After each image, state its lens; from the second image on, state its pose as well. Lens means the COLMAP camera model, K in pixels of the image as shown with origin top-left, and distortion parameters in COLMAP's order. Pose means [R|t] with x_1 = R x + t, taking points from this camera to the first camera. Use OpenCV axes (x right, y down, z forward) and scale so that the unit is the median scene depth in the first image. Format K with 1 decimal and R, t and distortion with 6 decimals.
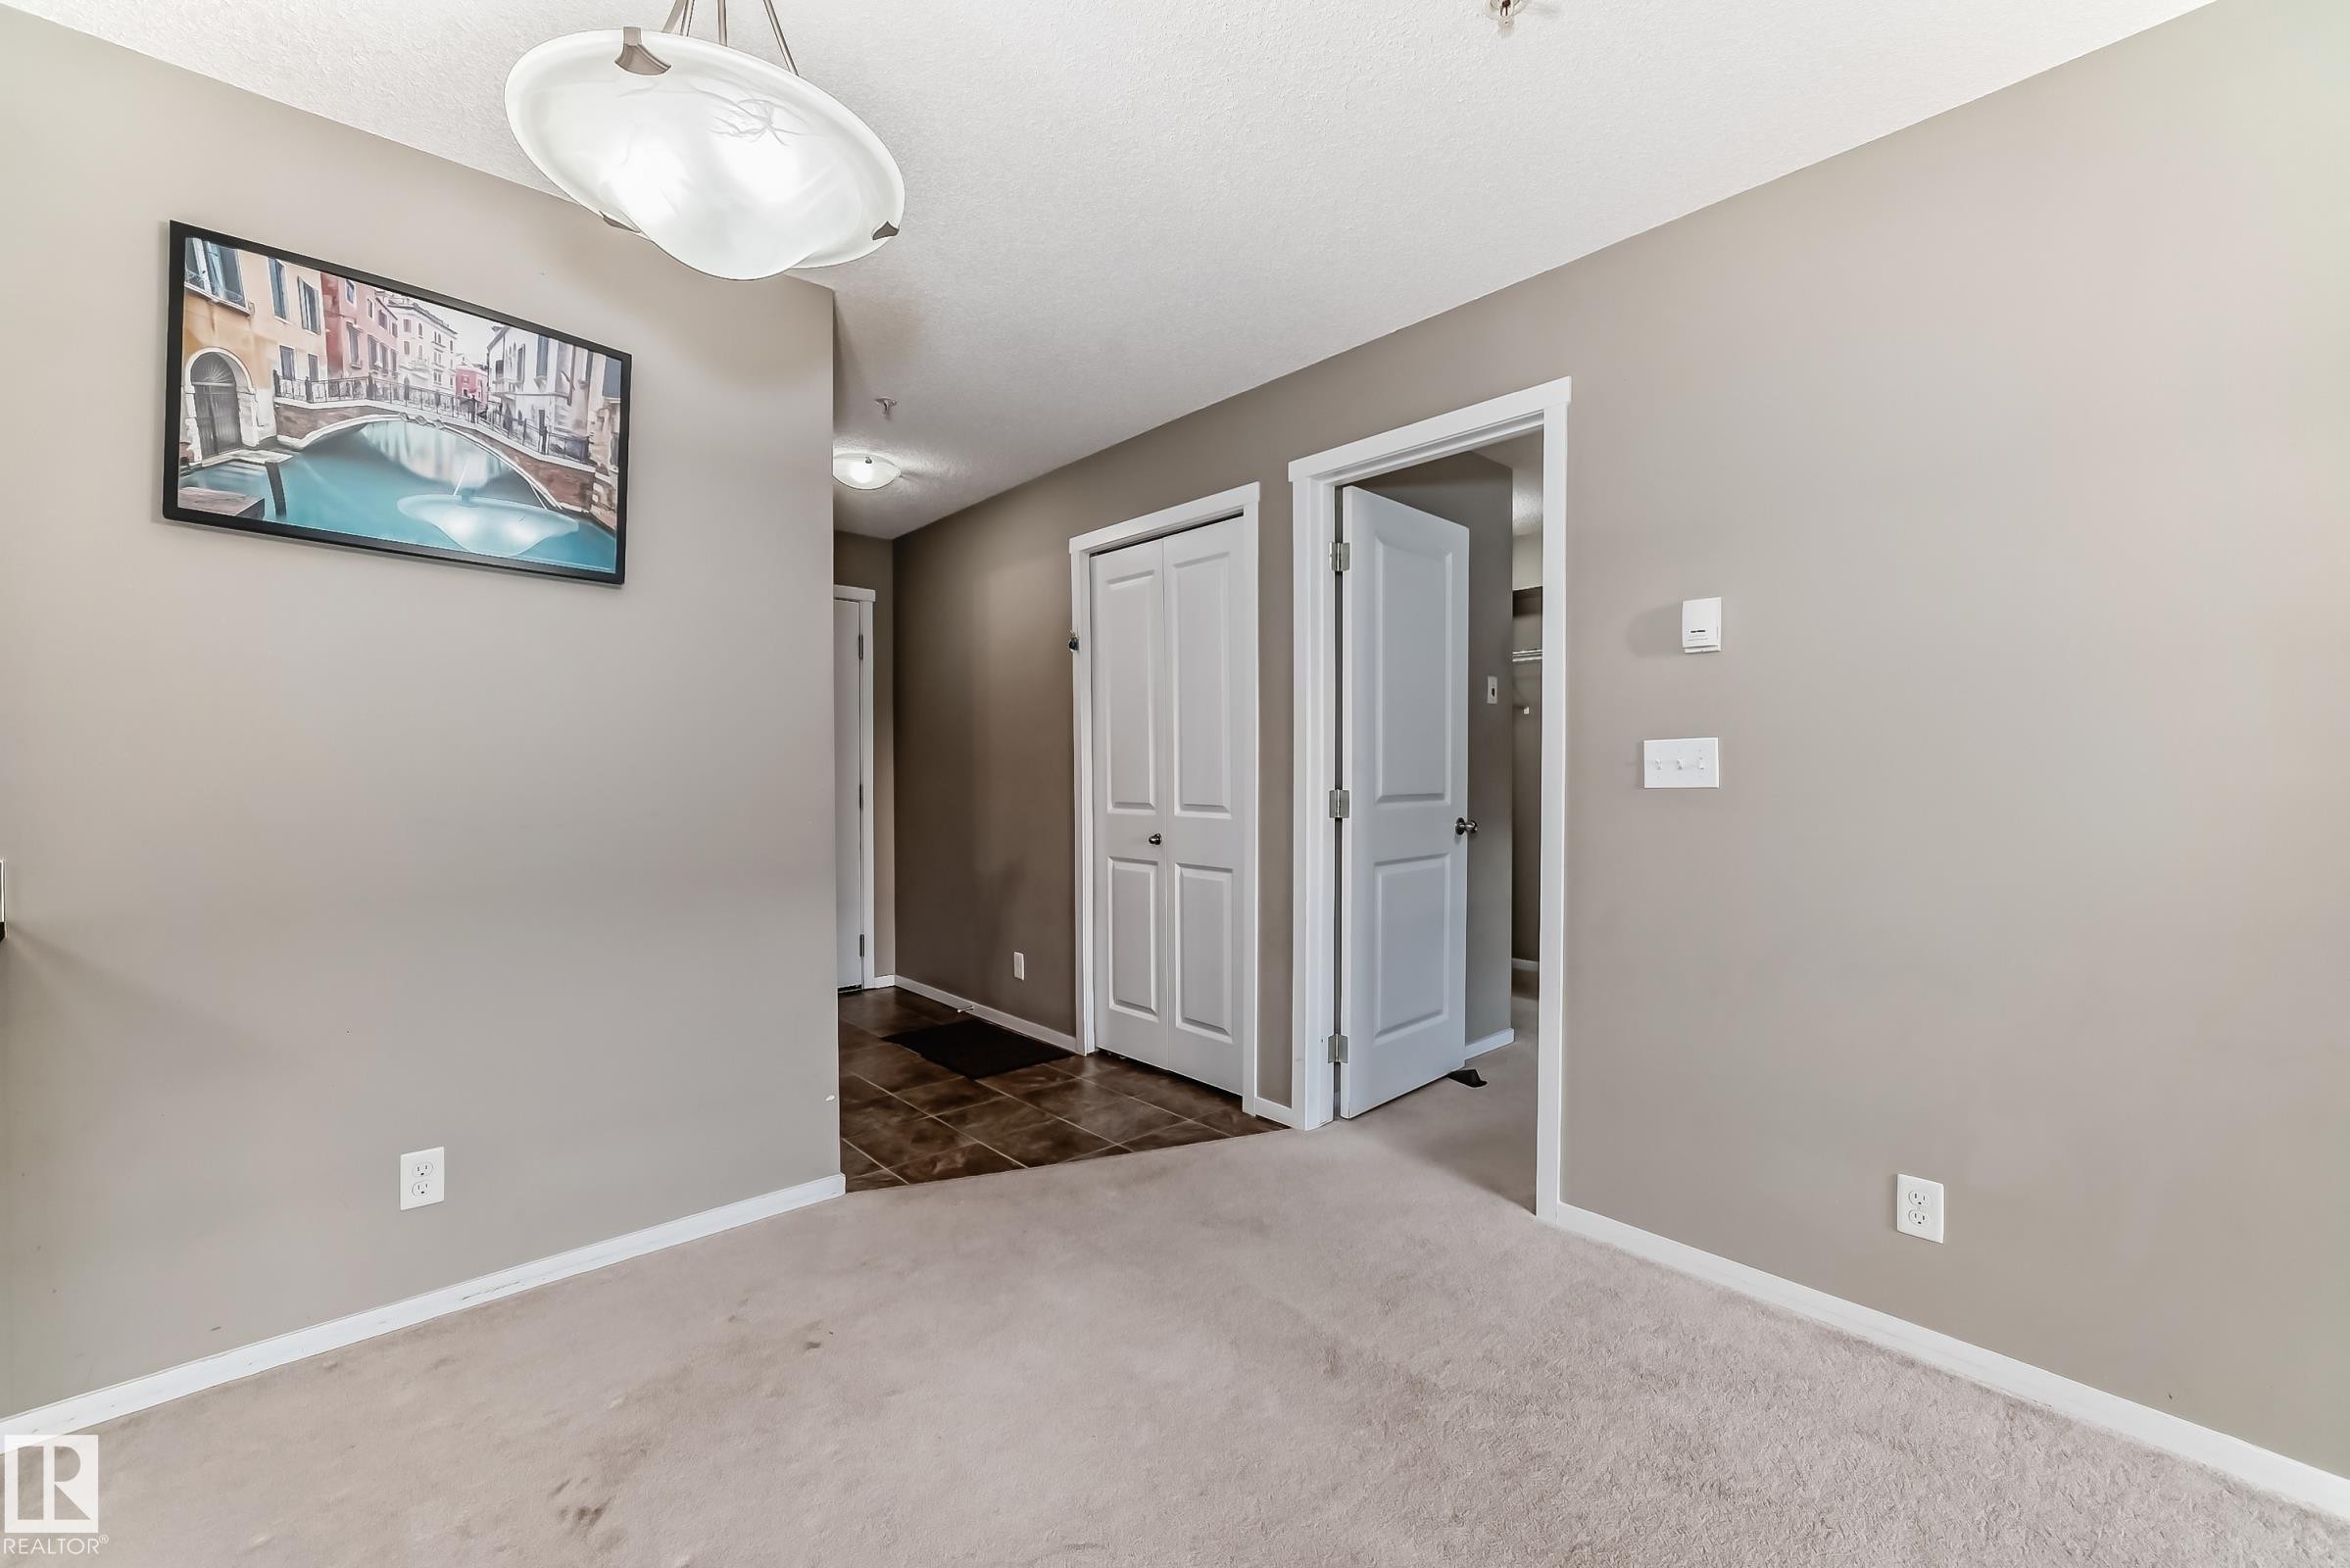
lens RADIAL K [[964.6, 0, 1175.0], [0, 964.6, 784.0], [0, 0, 1]] dist [-0.022525, 0.011430]
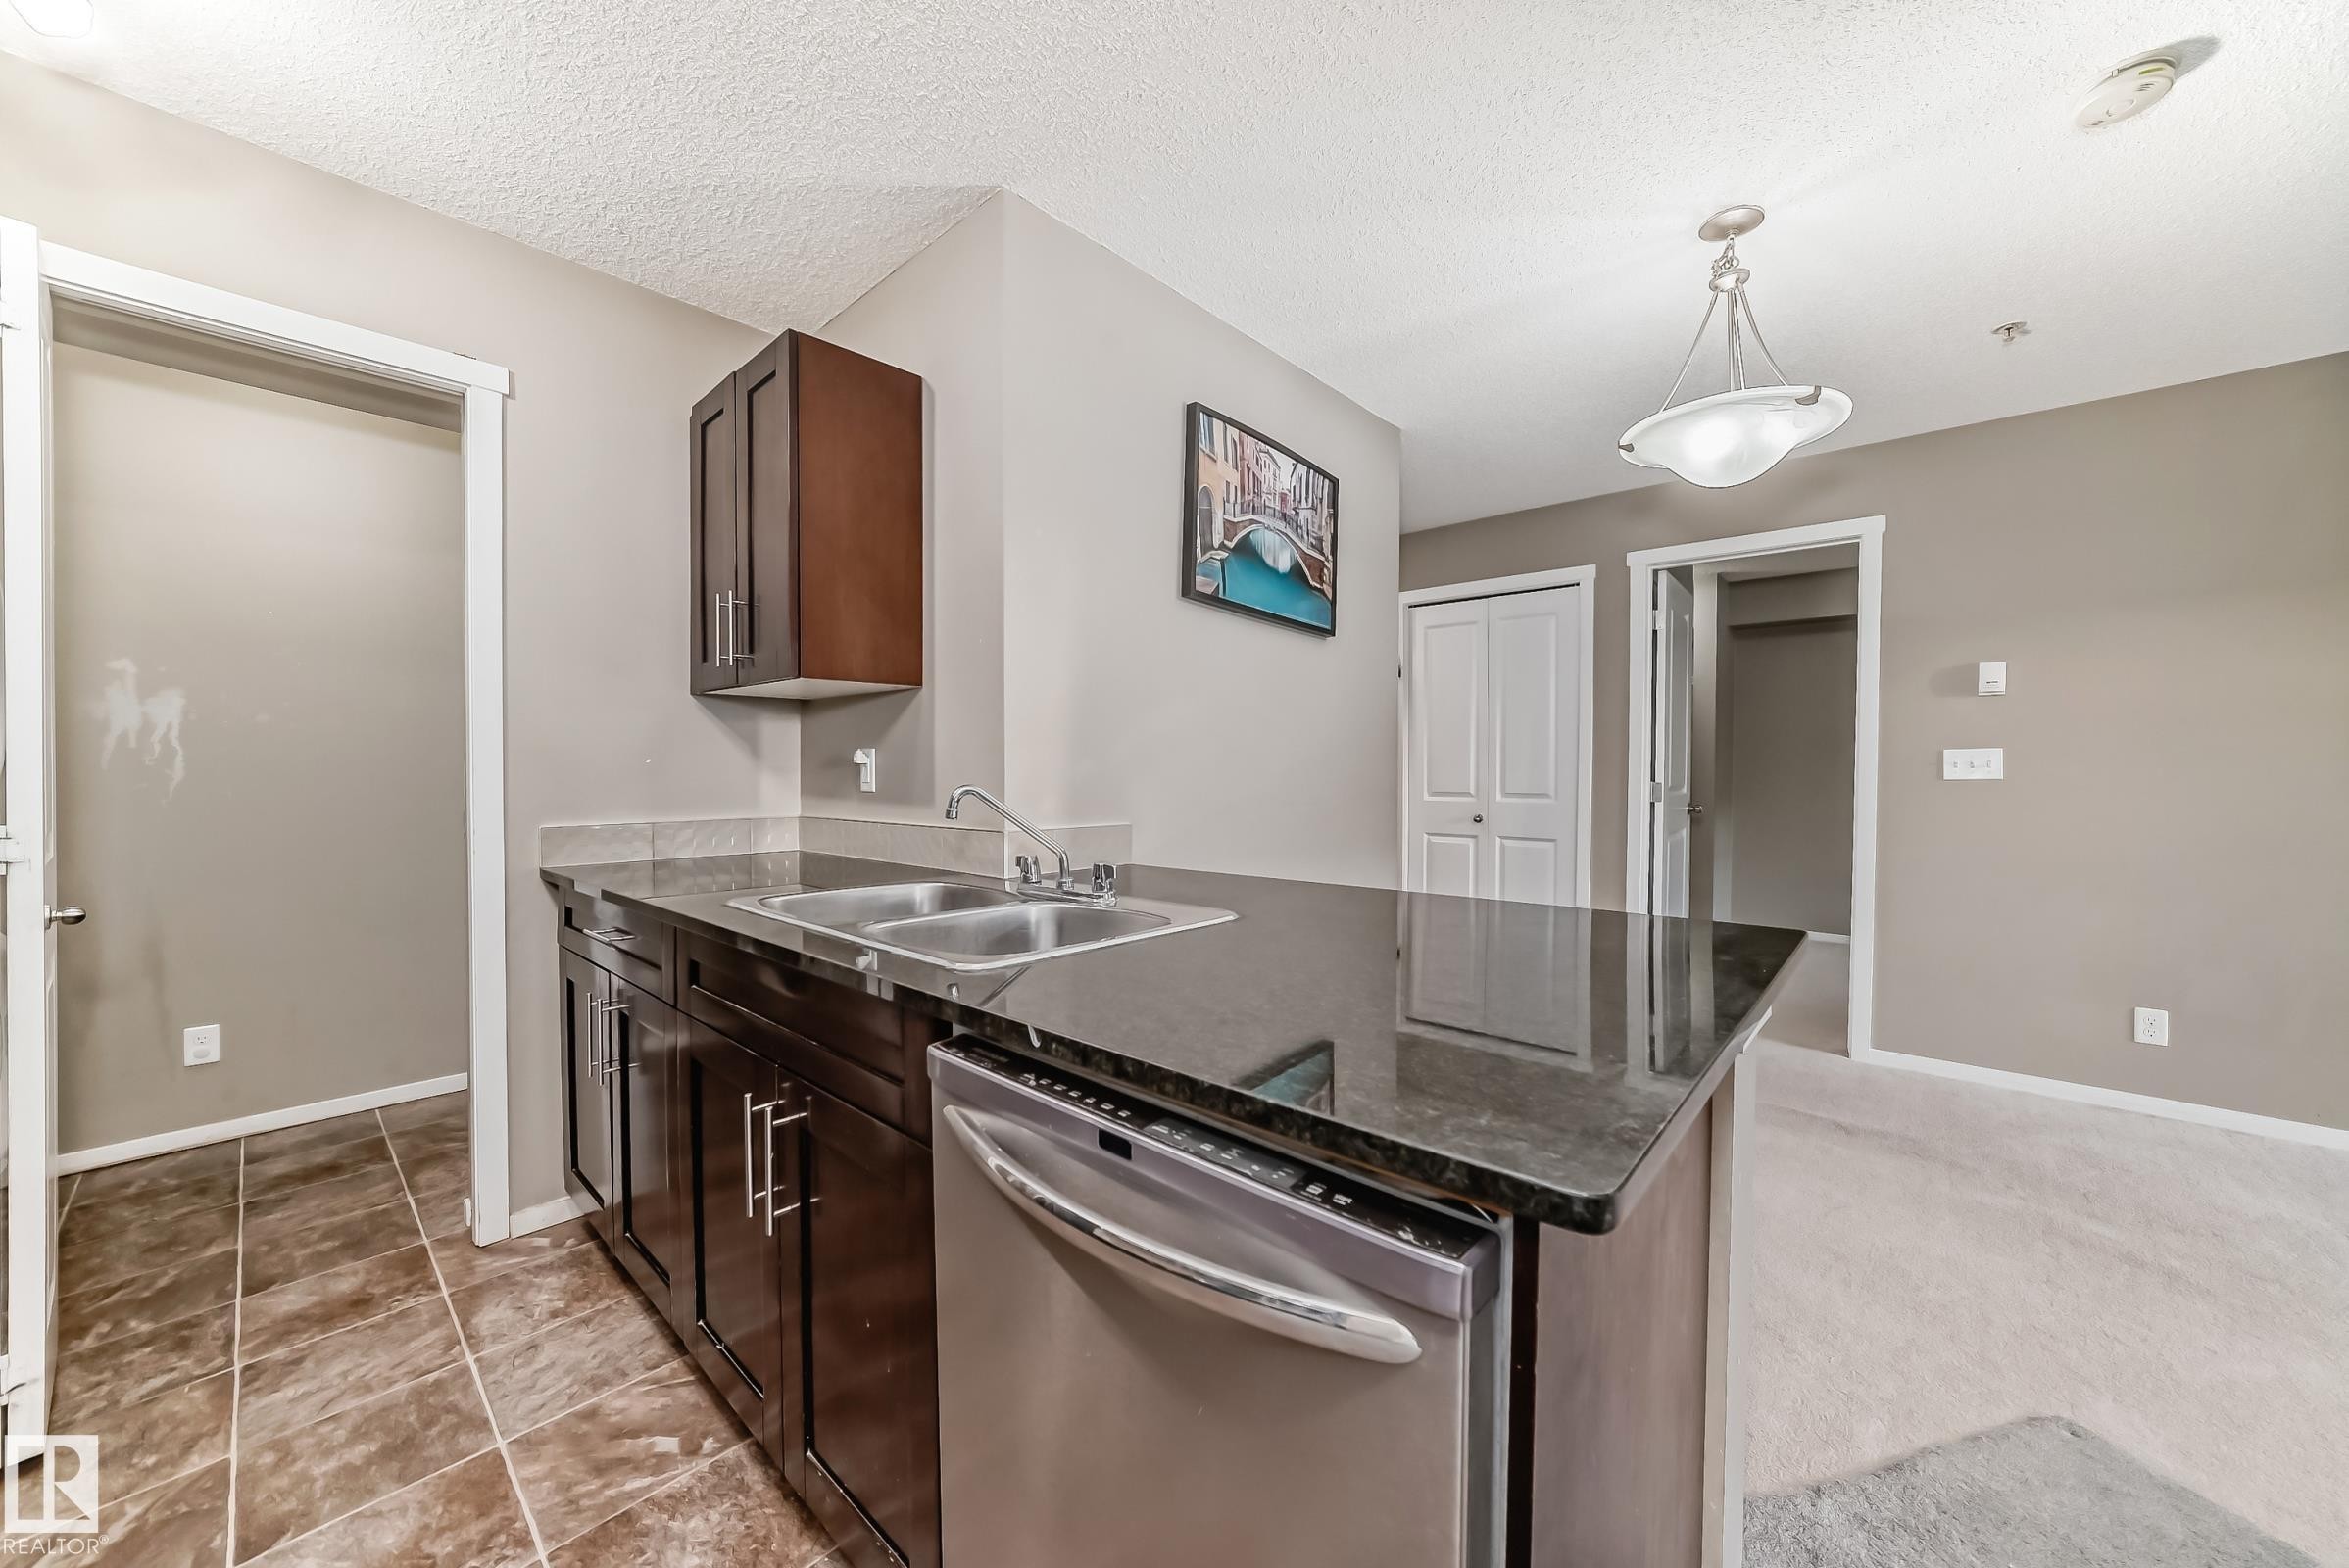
lens RADIAL K [[880.2, 0, 1174.5], [0, 880.2, 784.0], [0, 0, 1]] dist [-0.020539, 0.012583]
pose [[0.993173, 0.001503, 0.116637, -1.010903], [-0.001668, 0.999998, 0.001317, 0.012483], [-0.116635, -0.001503, 0.993174, -0.307487]]
